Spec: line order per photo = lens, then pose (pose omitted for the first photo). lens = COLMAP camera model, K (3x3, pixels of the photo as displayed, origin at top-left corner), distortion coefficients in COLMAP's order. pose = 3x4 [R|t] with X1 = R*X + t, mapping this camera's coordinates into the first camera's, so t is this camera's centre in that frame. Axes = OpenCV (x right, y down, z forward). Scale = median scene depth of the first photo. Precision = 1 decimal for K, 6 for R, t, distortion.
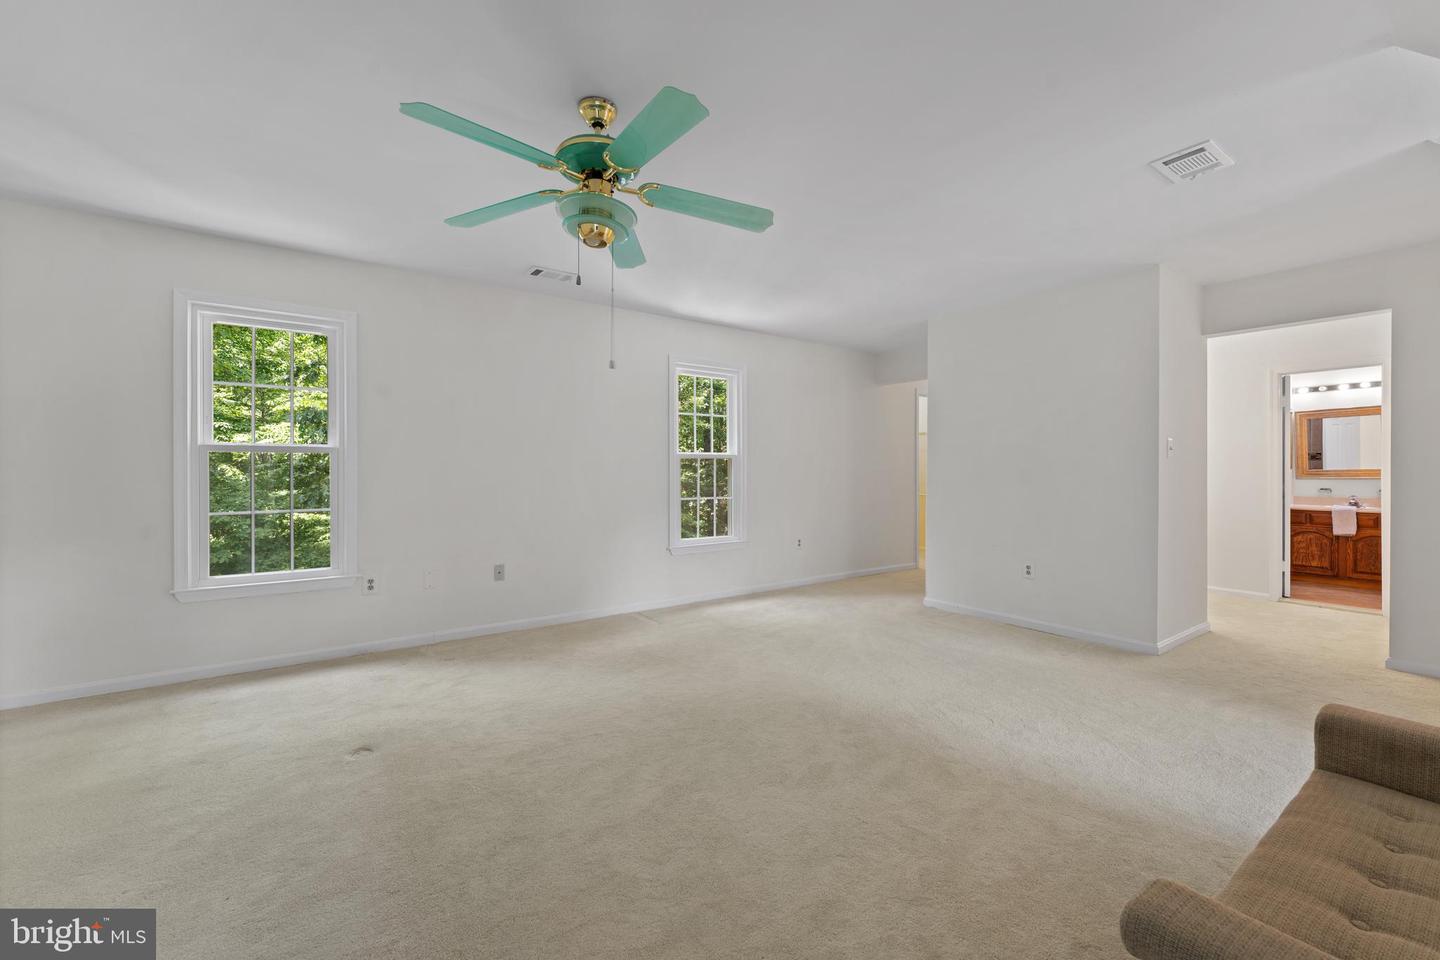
lens RADIAL K [[580.7, 0, 716.3], [0, 580.7, 474.5], [0, 0, 1]] dist [-0.002833, 0.000002]
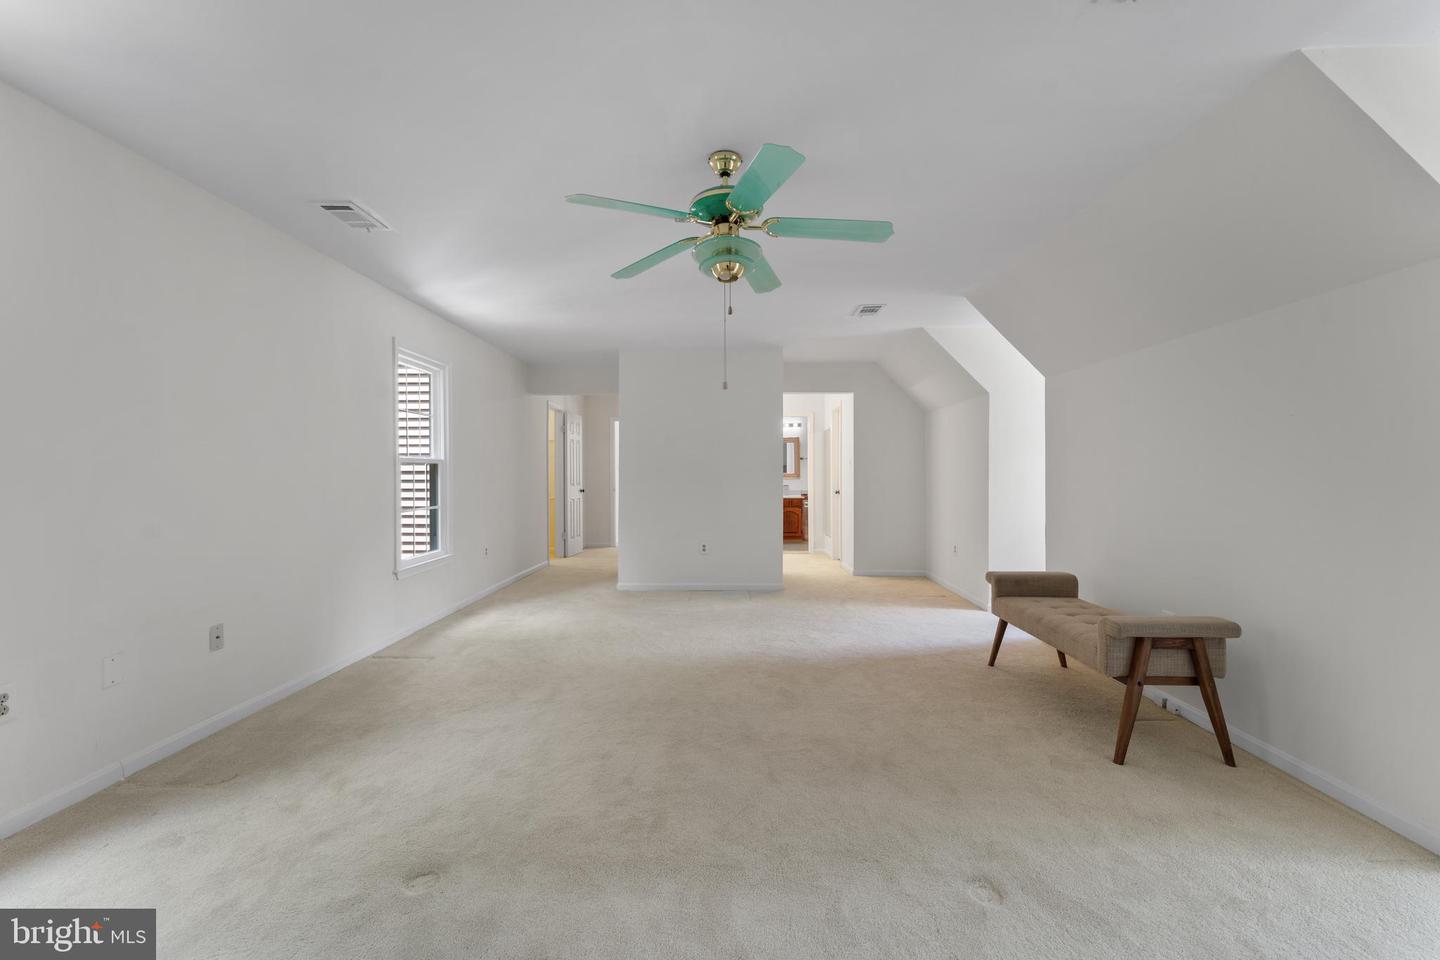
lens RADIAL K [[580.7, 0, 714.2], [0, 580.7, 477.2], [0, 0, 1]] dist [-0.002833, 0.000002]
pose [[0.595818, -0.008132, 0.803078, -0.619046], [0.009862, 0.999947, 0.002808, -0.006732], [-0.803059, 0.006247, 0.595867, 0.185200]]
